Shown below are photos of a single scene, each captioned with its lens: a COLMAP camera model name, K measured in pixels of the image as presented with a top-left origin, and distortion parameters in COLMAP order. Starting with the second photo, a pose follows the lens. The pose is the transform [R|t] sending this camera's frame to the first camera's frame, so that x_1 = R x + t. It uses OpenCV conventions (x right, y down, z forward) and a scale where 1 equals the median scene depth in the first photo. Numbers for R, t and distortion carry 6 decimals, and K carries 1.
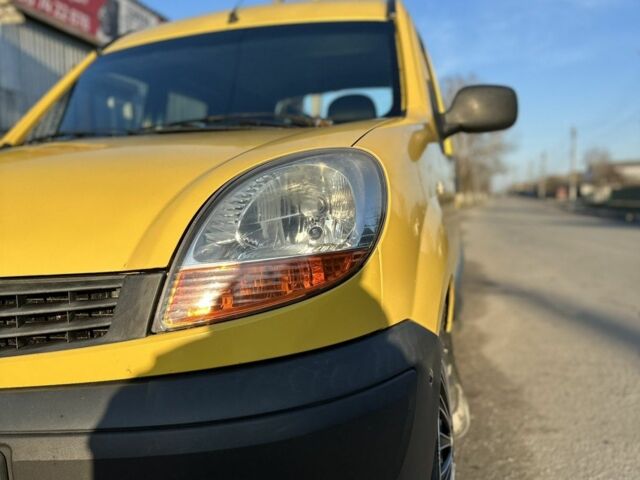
lens RADIAL K [[600.0, 0, 321.6], [0, 600.0, 243.3], [0, 0, 1]] dist [0.163959, -0.344269]
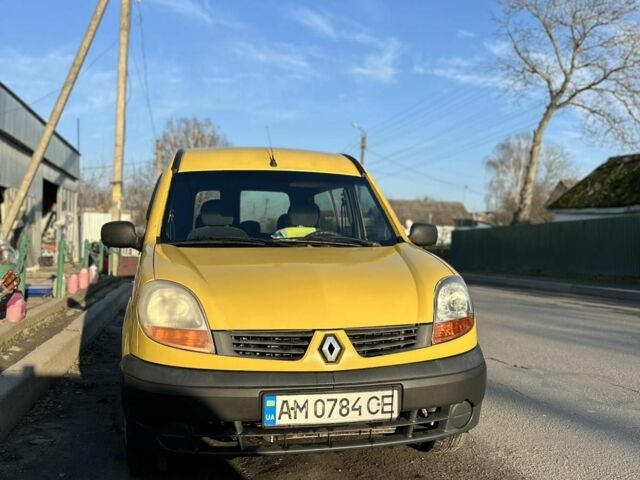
lens RADIAL K [[600.0, 0, 321.6], [0, 600.0, 243.3], [0, 0, 1]] dist [0.163959, -0.344269]
pose [[0.889178, 0.050113, 0.454808, -0.763866], [-0.023183, 0.997642, -0.064601, -0.051850], [-0.456973, 0.046898, 0.888243, -0.499385]]
